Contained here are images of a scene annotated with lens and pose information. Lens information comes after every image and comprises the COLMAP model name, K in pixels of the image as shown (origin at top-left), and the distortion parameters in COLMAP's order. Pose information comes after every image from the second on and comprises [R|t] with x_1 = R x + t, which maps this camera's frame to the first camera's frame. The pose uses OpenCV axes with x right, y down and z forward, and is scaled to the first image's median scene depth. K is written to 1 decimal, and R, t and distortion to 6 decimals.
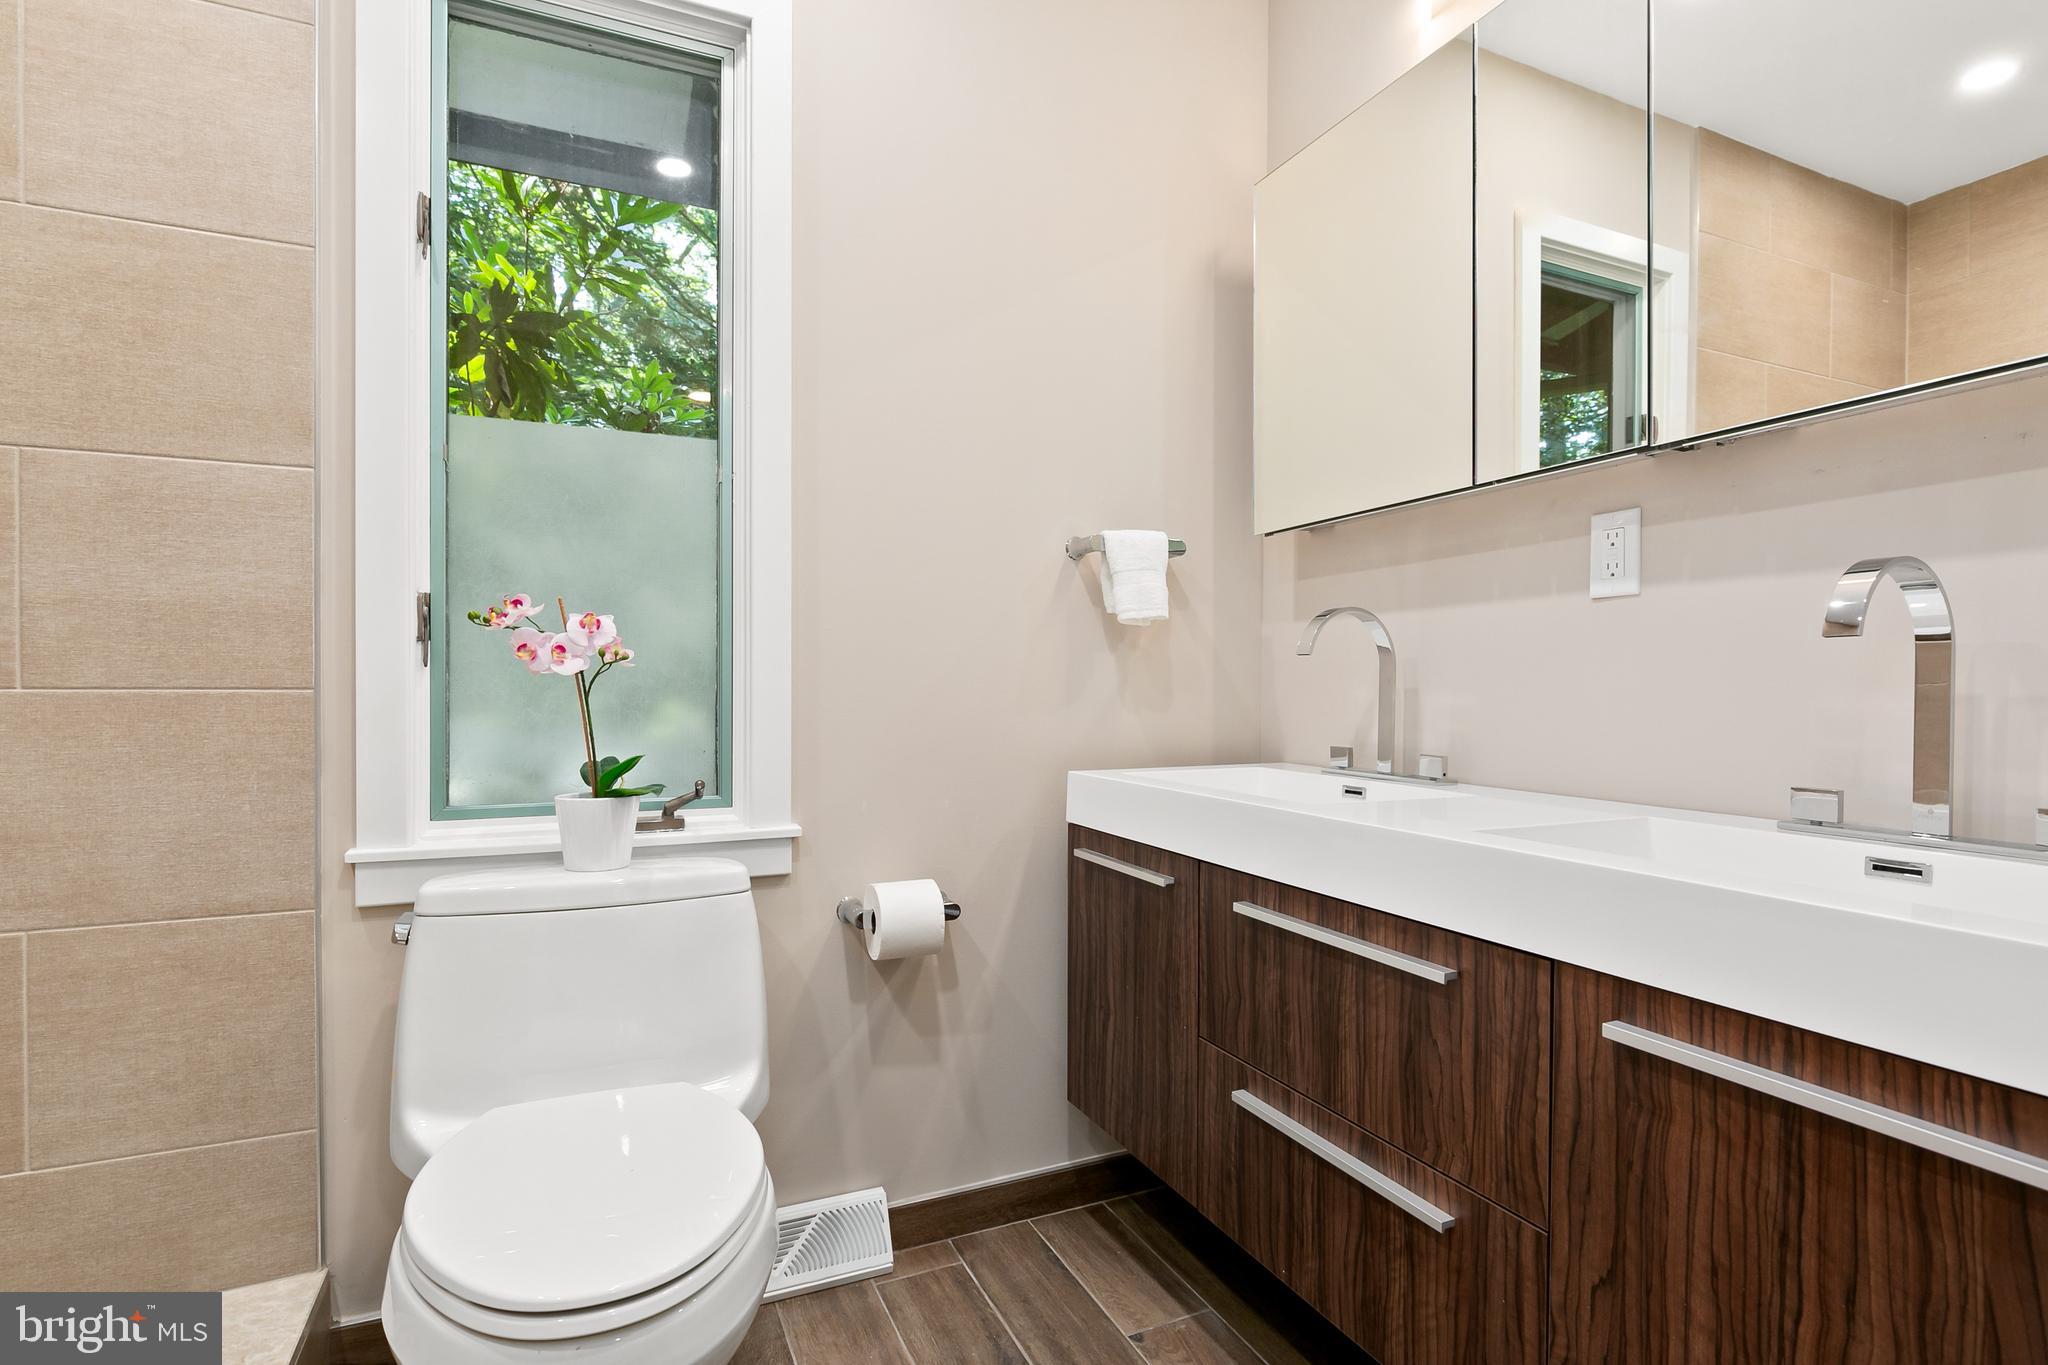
lens RADIAL K [[1009.1, 0, 1031.2], [0, 1009.1, 692.8], [0, 0, 1]] dist [-0.002821, -0.000365]
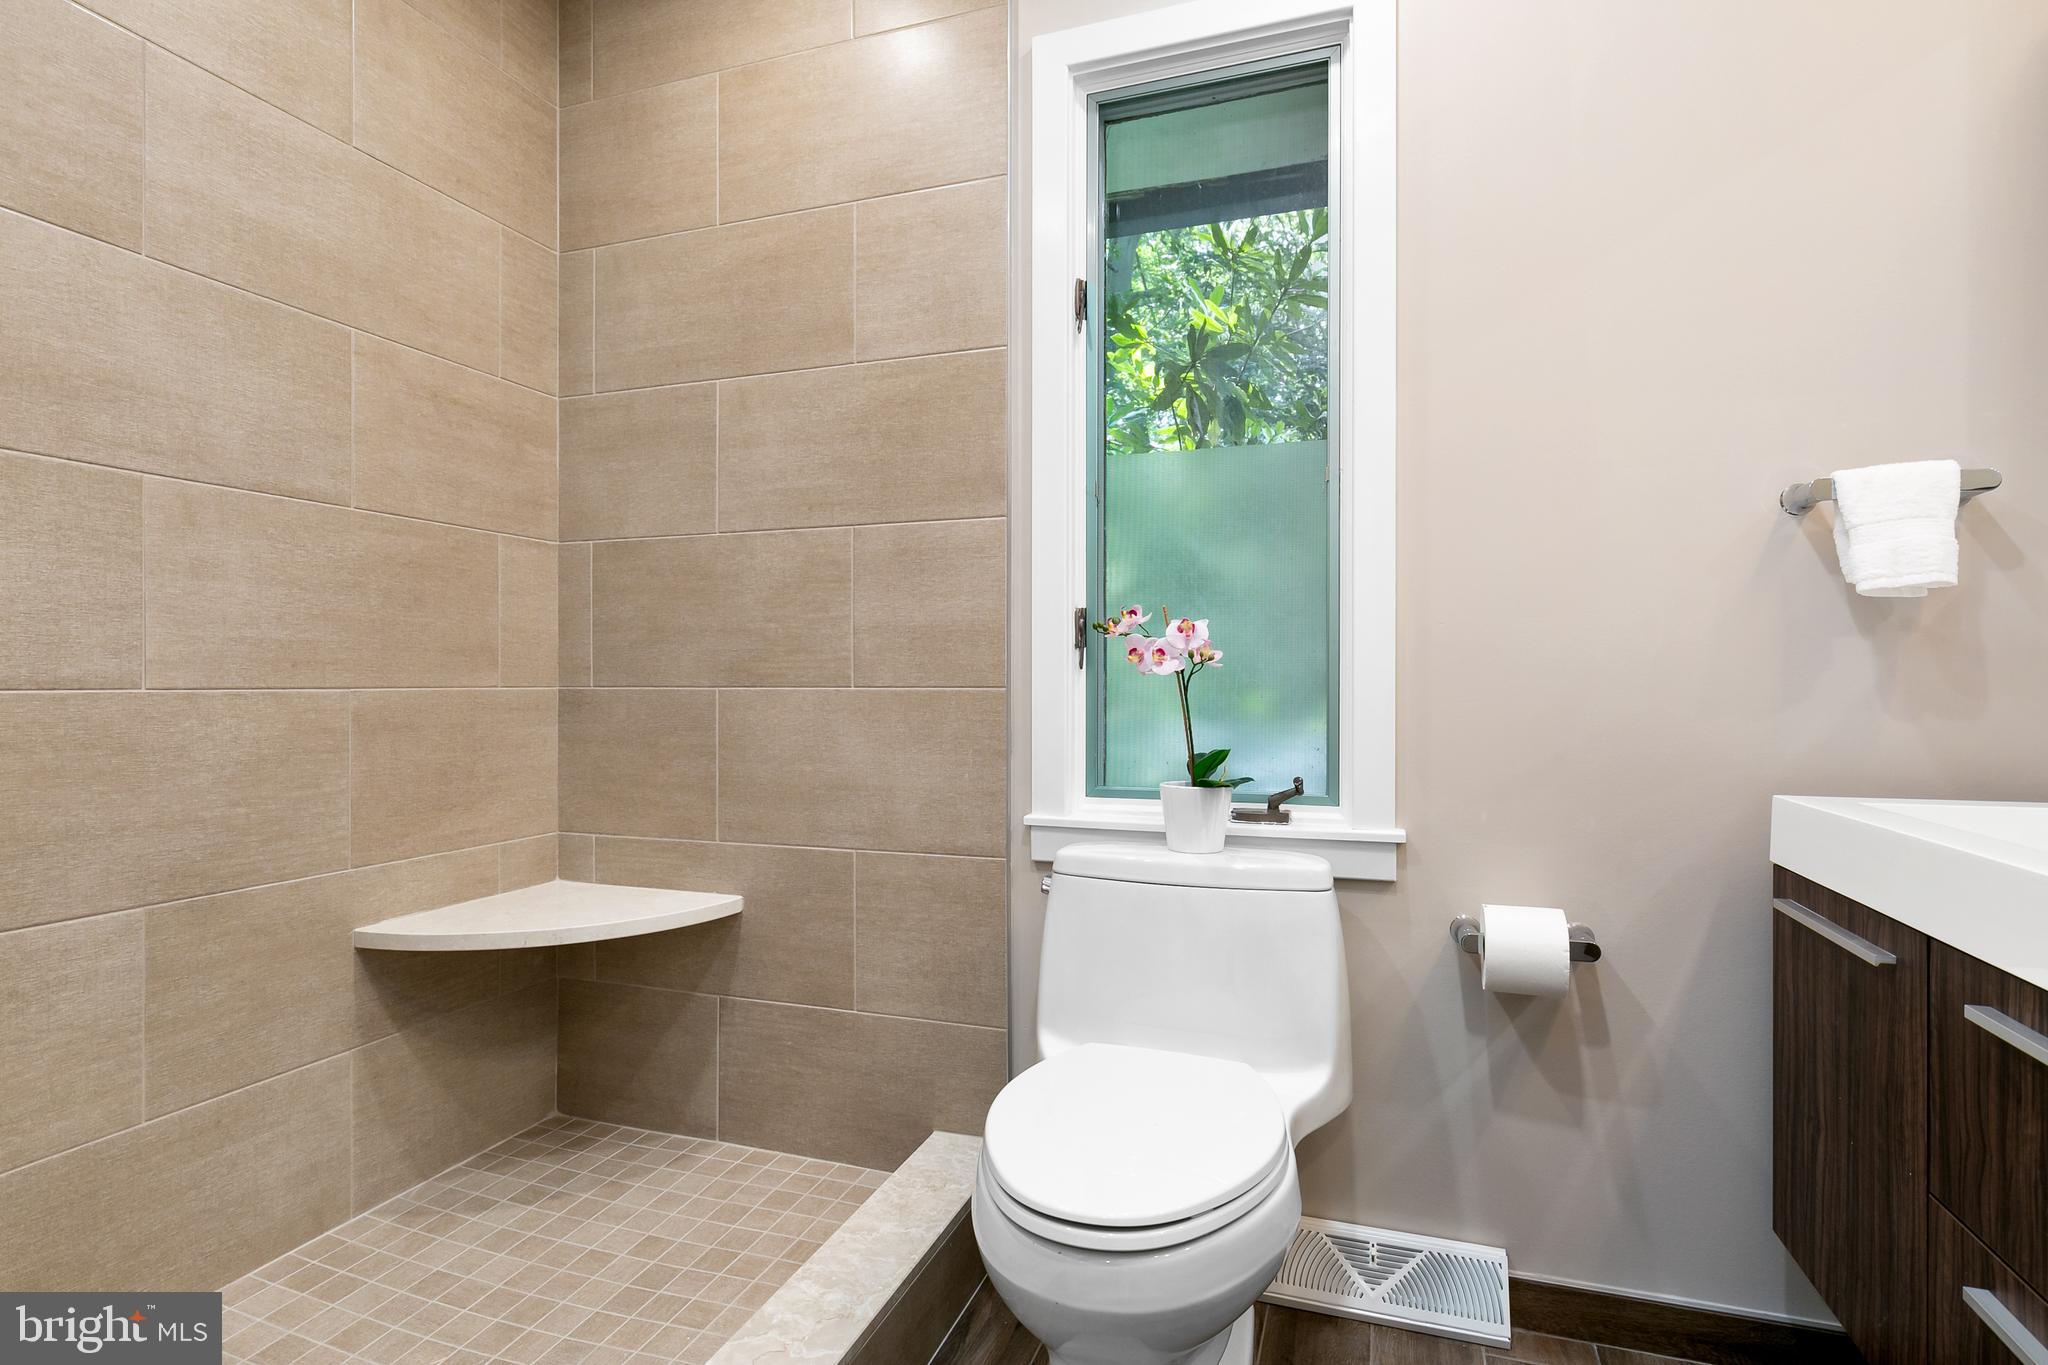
lens RADIAL K [[1023.9, 0, 1019.3], [0, 1023.9, 684.9], [0, 0, 1]] dist [0.001131, -0.000917]
pose [[0.719299, -0.002233, -0.694697, 0.212565], [-0.001792, 0.999986, -0.005069, -0.000487], [0.694698, 0.004891, 0.719285, 0.067841]]
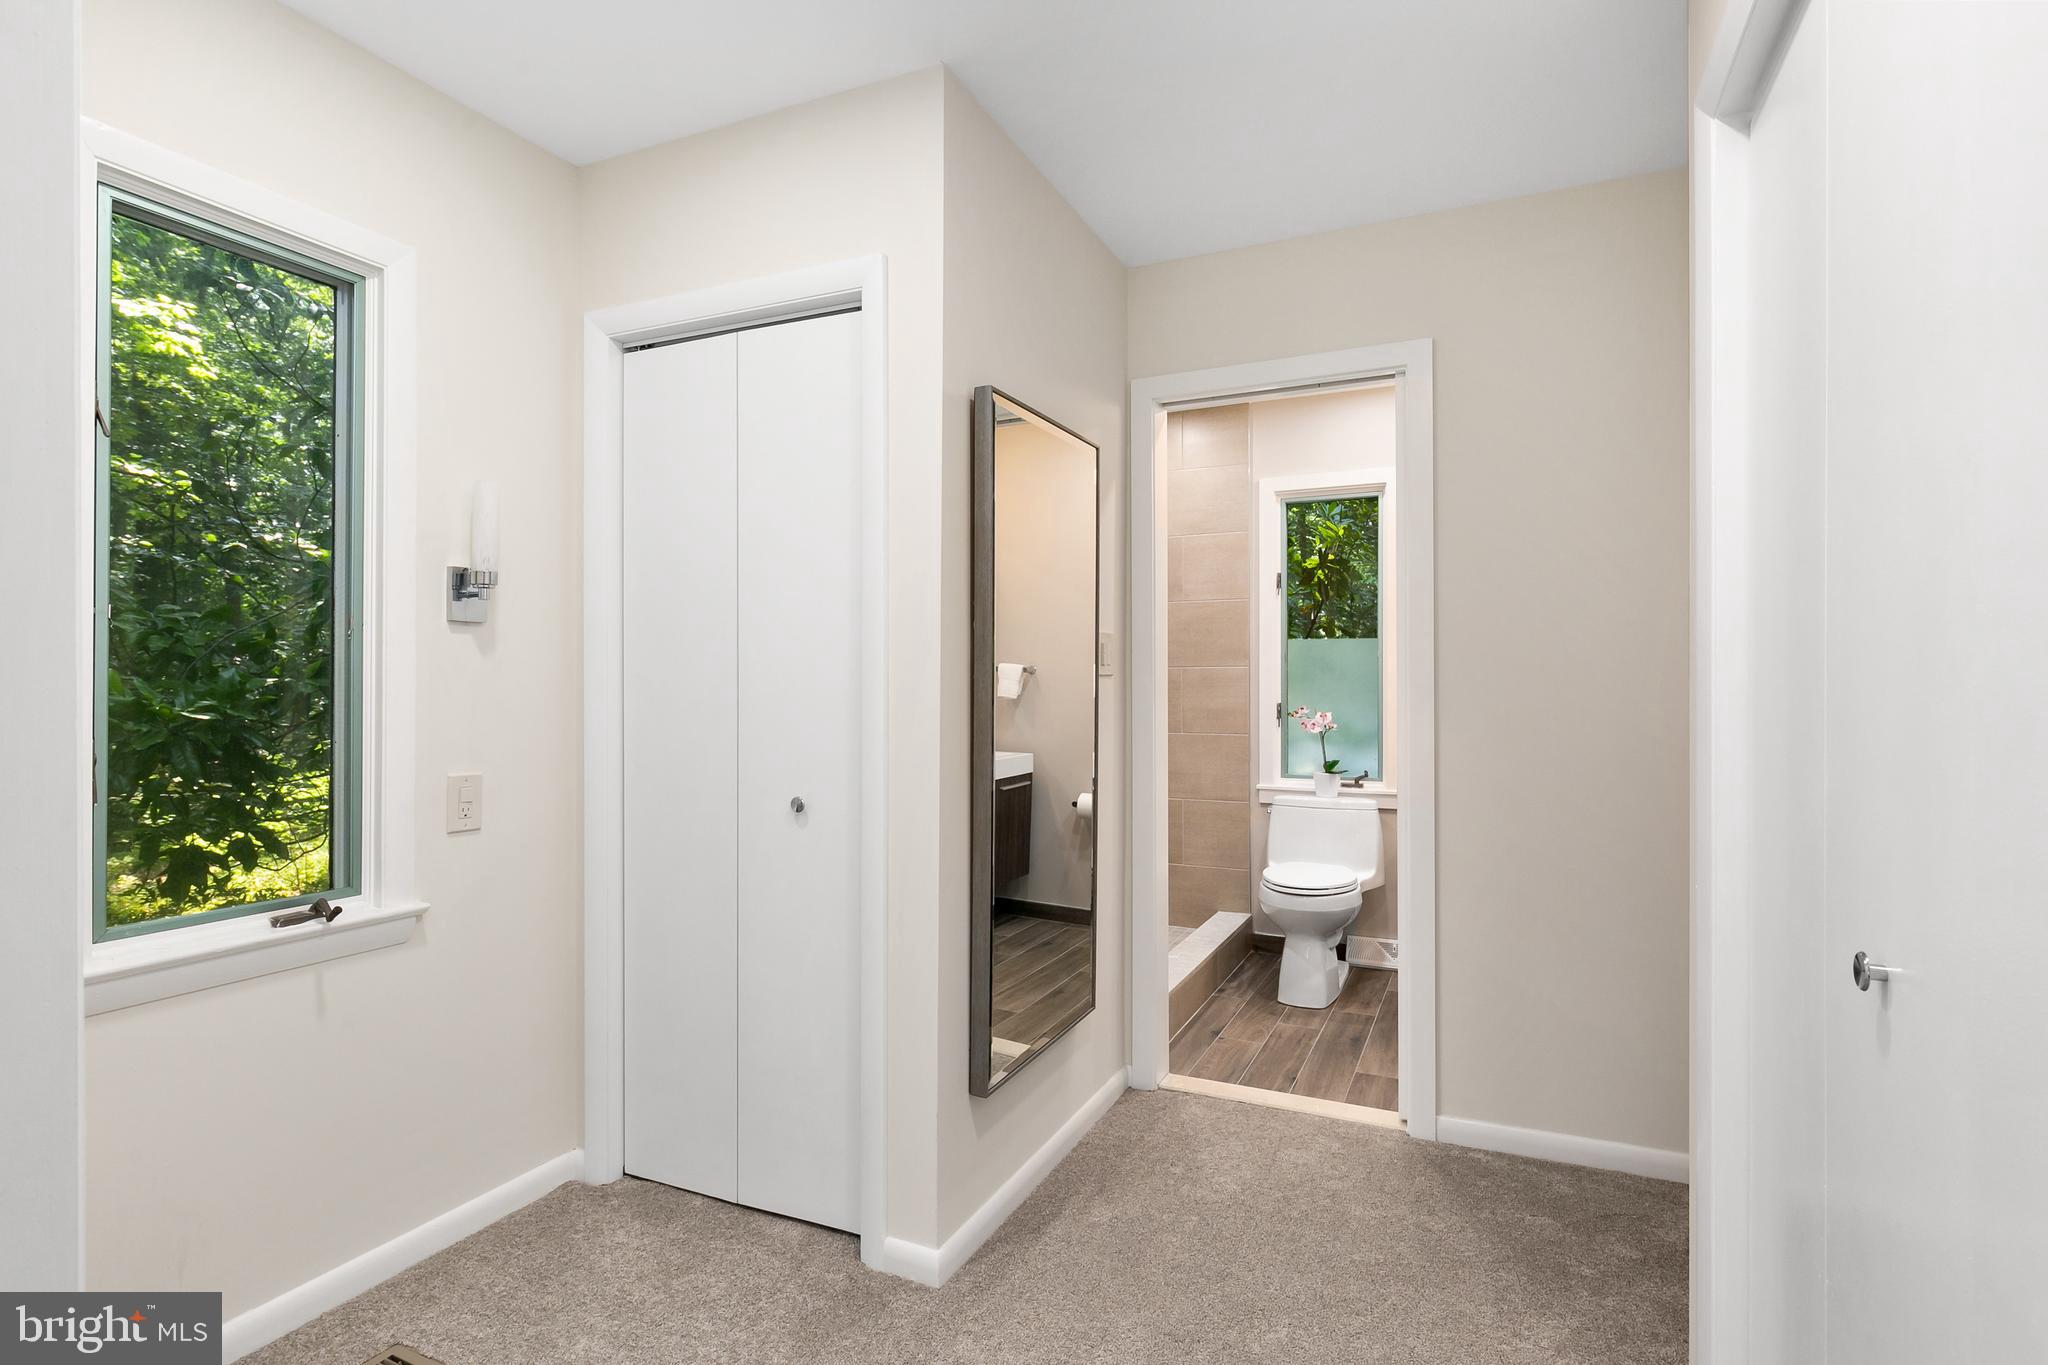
lens RADIAL K [[1023.9, 0, 1019.3], [0, 1023.9, 684.9], [0, 0, 1]] dist [0.001131, -0.000917]
pose [[0.642578, -0.002167, -0.766217, 1.349599], [-0.000794, 0.999994, -0.003494, -0.151545], [0.766220, 0.002854, 0.642572, -1.697045]]
